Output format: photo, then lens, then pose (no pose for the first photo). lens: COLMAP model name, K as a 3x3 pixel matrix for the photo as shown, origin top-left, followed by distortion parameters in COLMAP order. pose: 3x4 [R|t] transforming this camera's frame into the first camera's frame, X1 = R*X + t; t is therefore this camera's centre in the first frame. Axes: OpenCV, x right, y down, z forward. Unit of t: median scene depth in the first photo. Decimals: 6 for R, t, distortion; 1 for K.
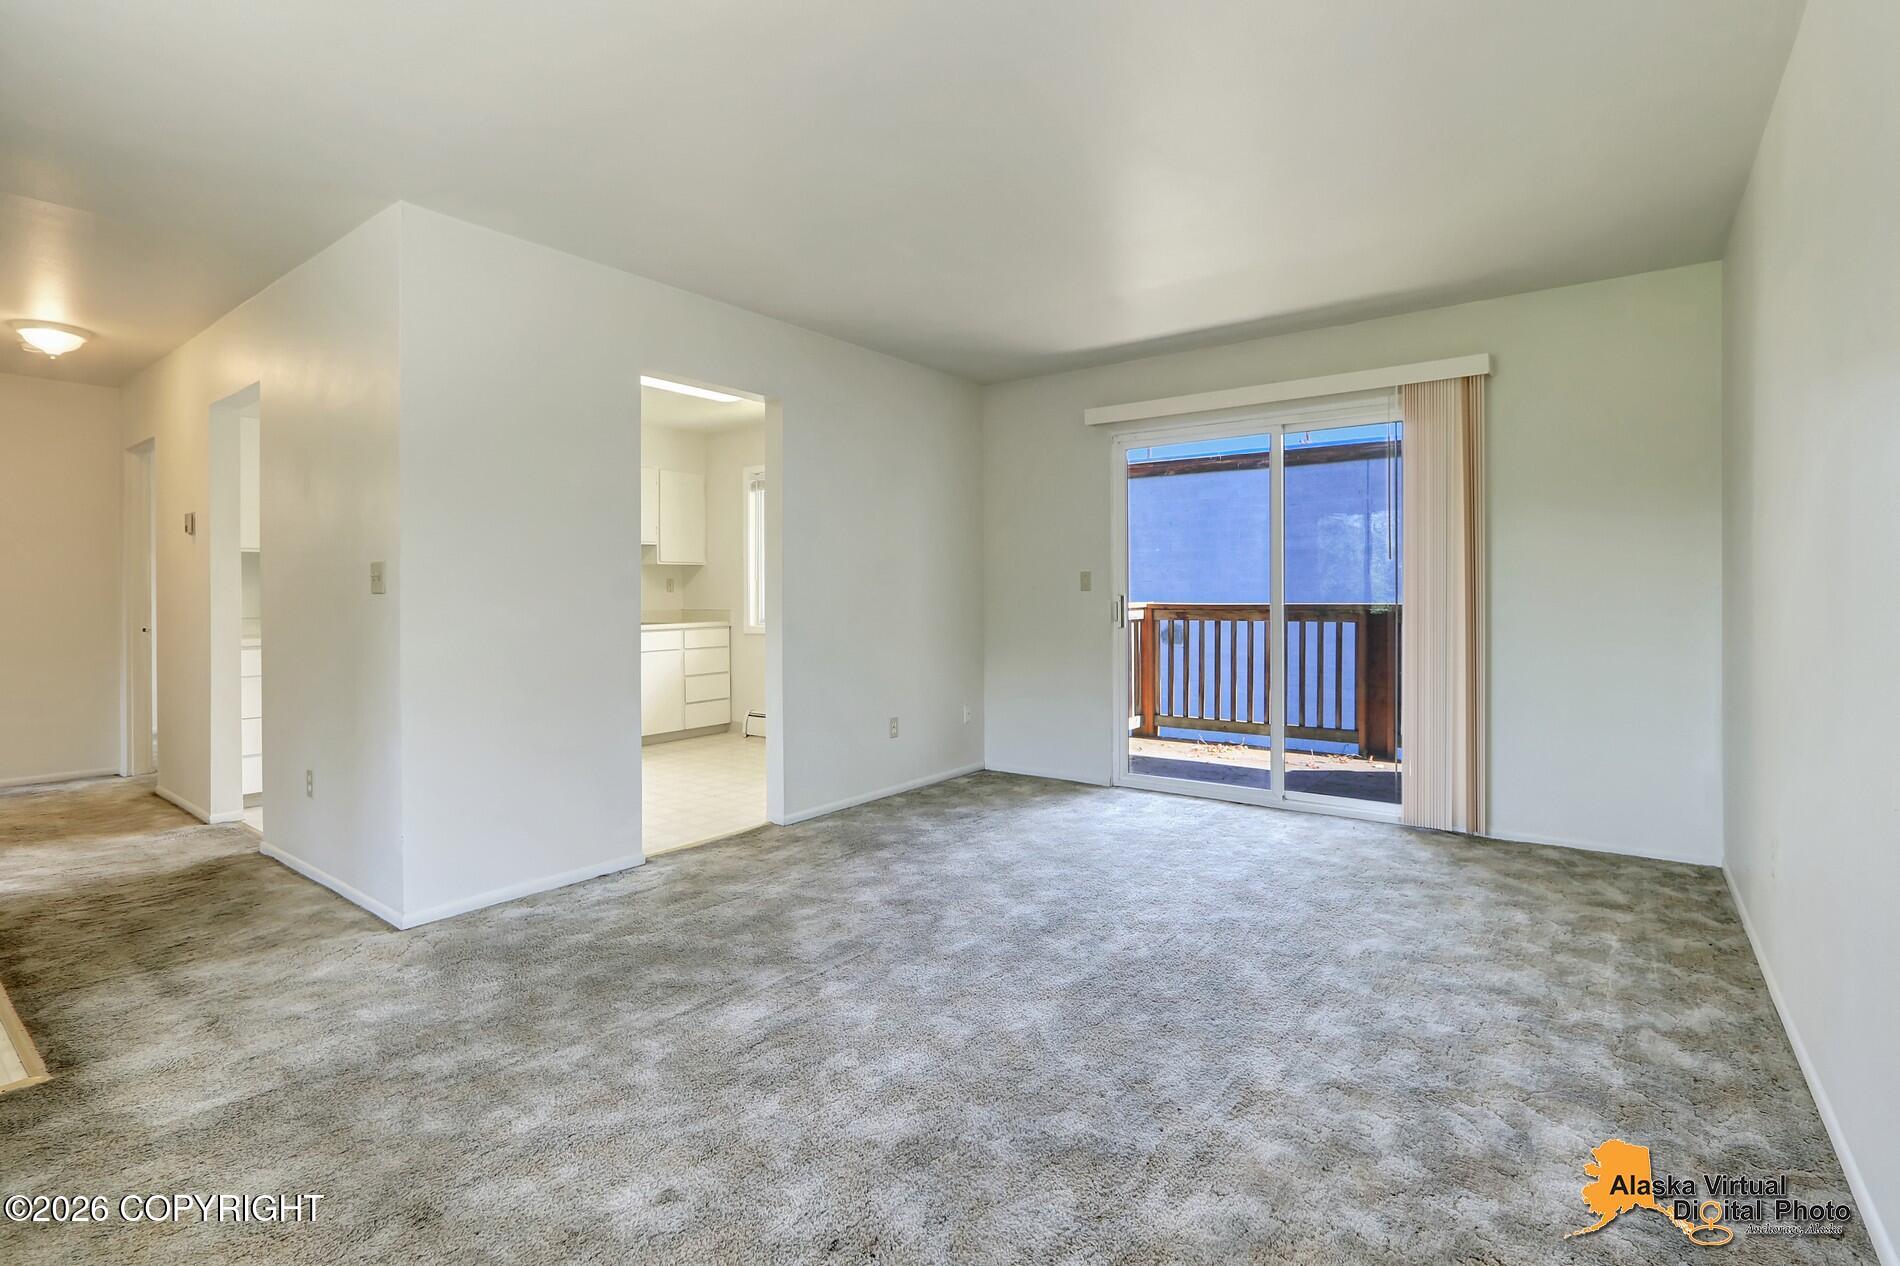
lens RADIAL K [[890.6, 0, 945.8], [0, 890.6, 606.5], [0, 0, 1]] dist [-0.024662, 0.001189]
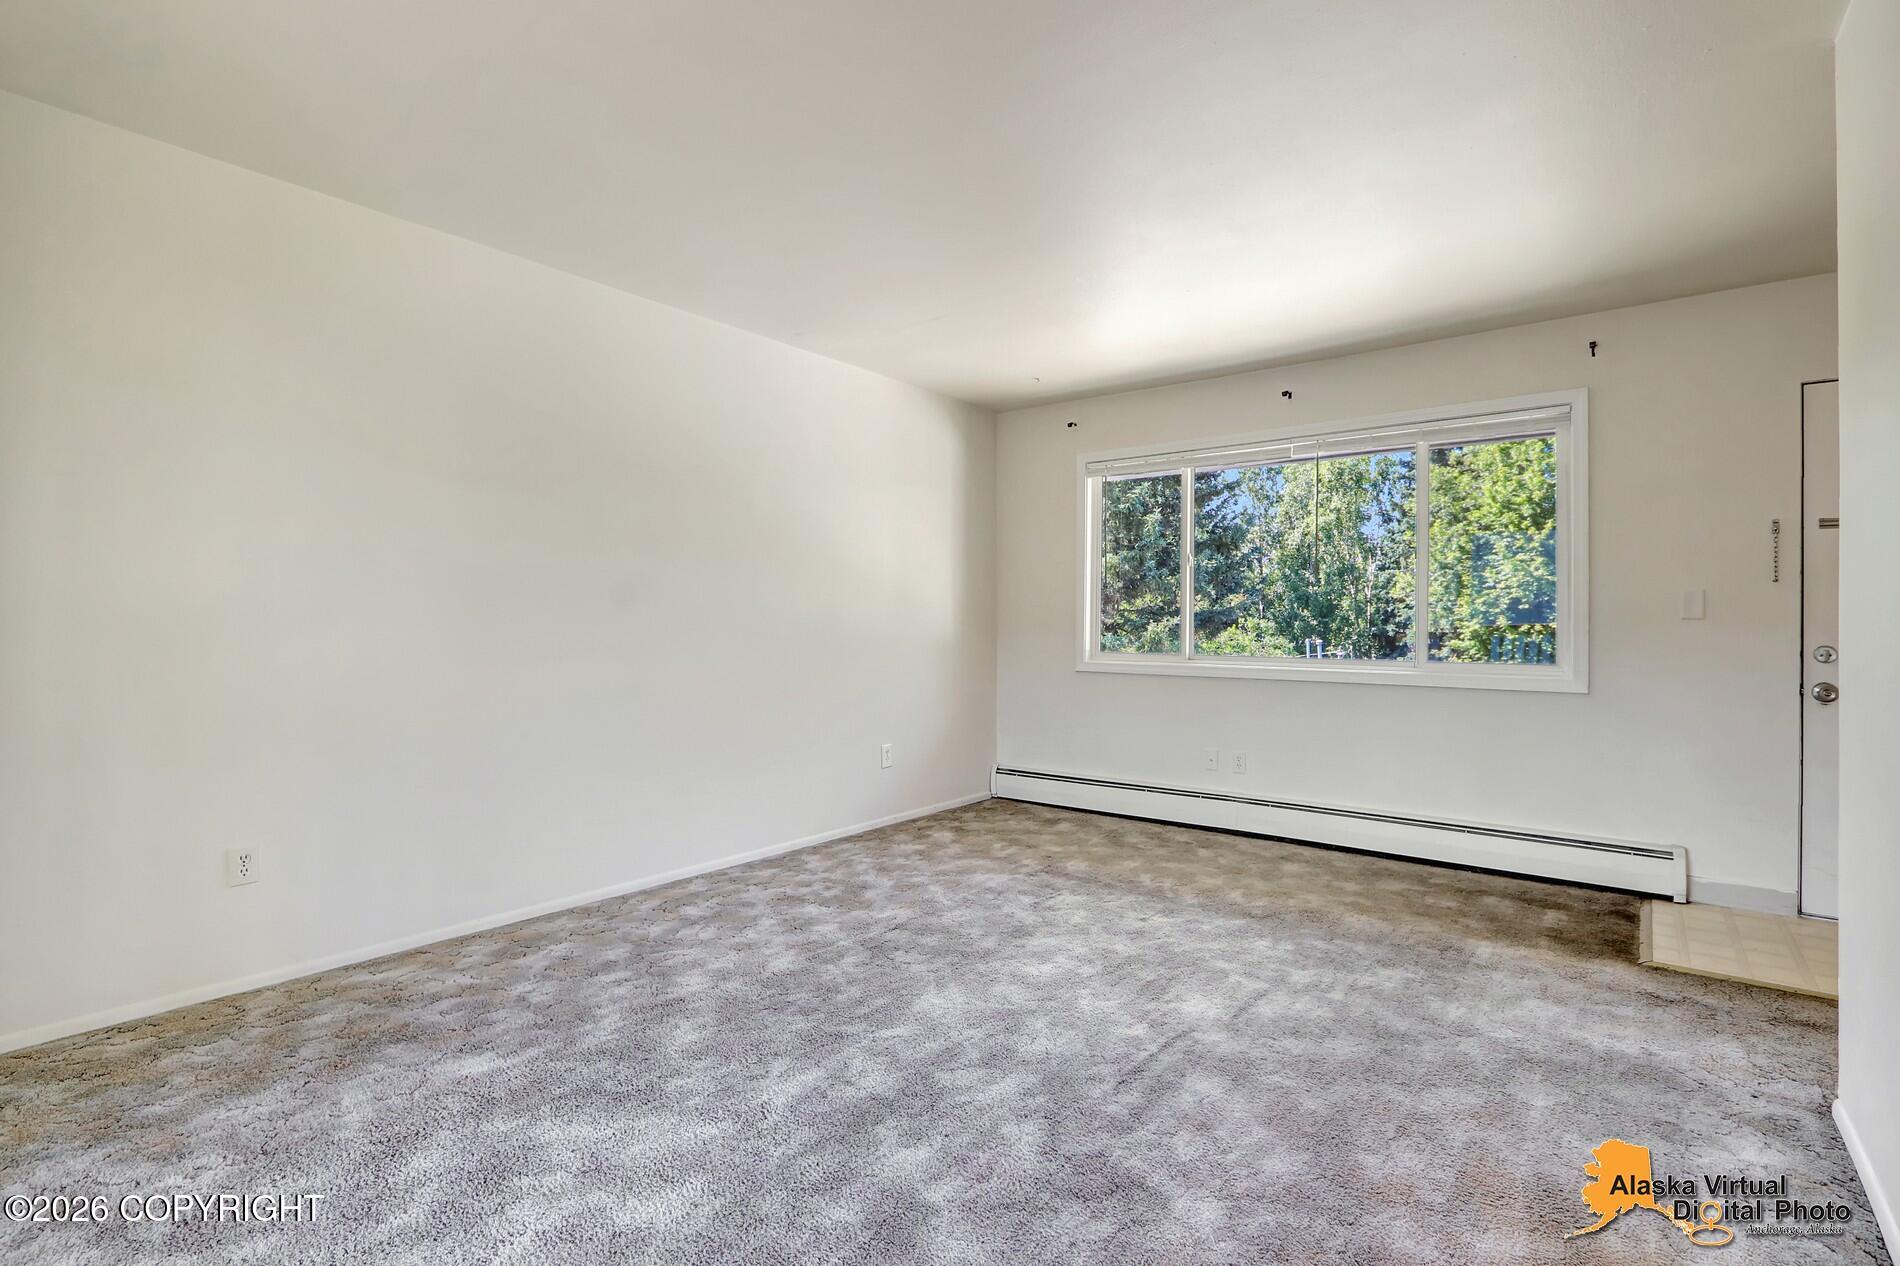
lens RADIAL K [[890.6, 0, 945.8], [0, 890.6, 606.5], [0, 0, 1]] dist [-0.024662, 0.001189]
pose [[-0.999794, -0.002588, 0.020114, 0.060052], [-0.002745, 0.999966, -0.007788, -0.020580], [-0.020093, -0.007842, -0.999767, 1.892874]]
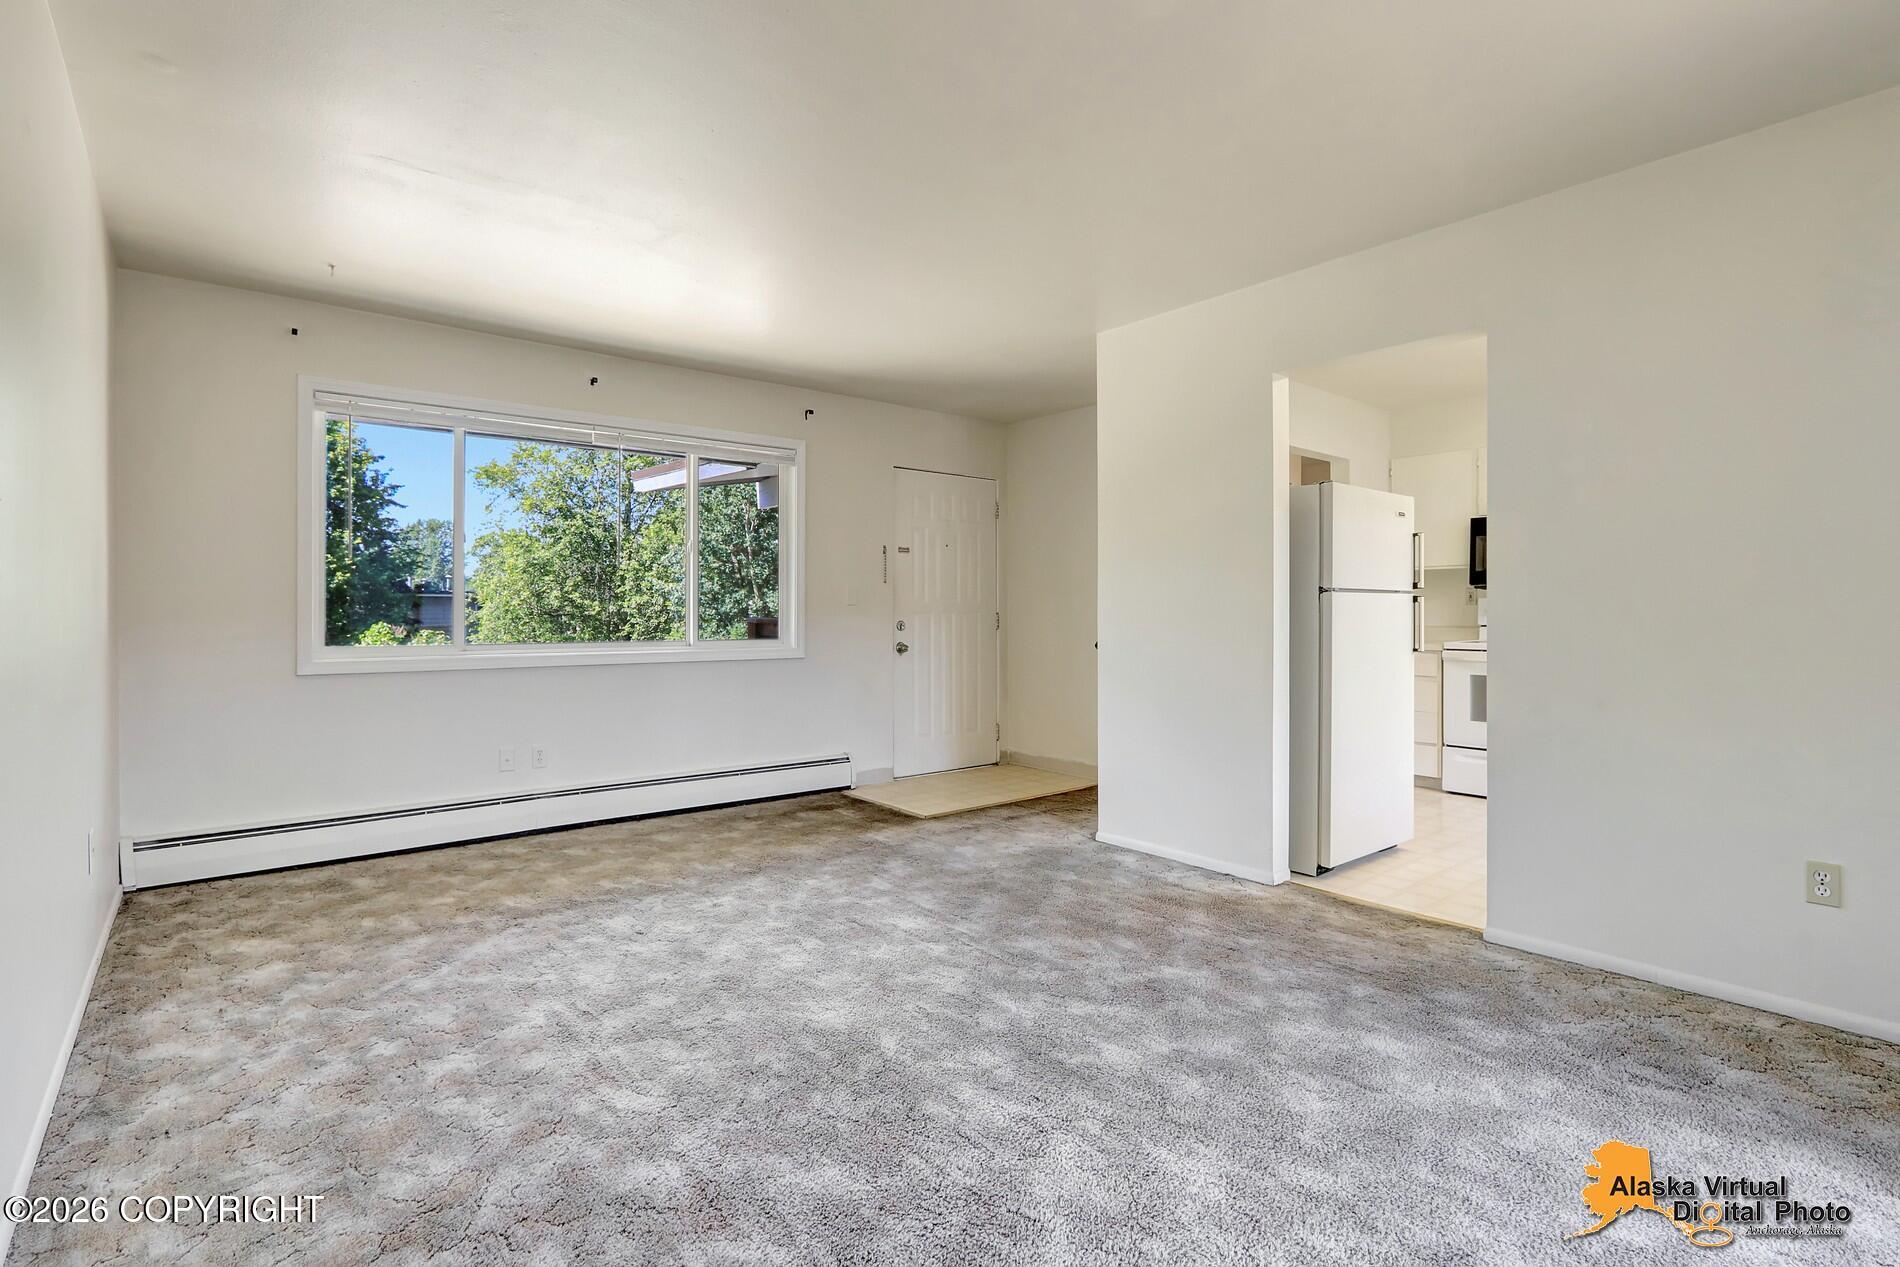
lens RADIAL K [[890.6, 0, 945.8], [0, 890.6, 607.0], [0, 0, 1]] dist [-0.024662, 0.001189]
pose [[-0.231514, 0.000022, -0.972832, 0.964834], [-0.010930, 0.999937, 0.002624, -0.019114], [0.972770, 0.011241, -0.231499, 1.227947]]
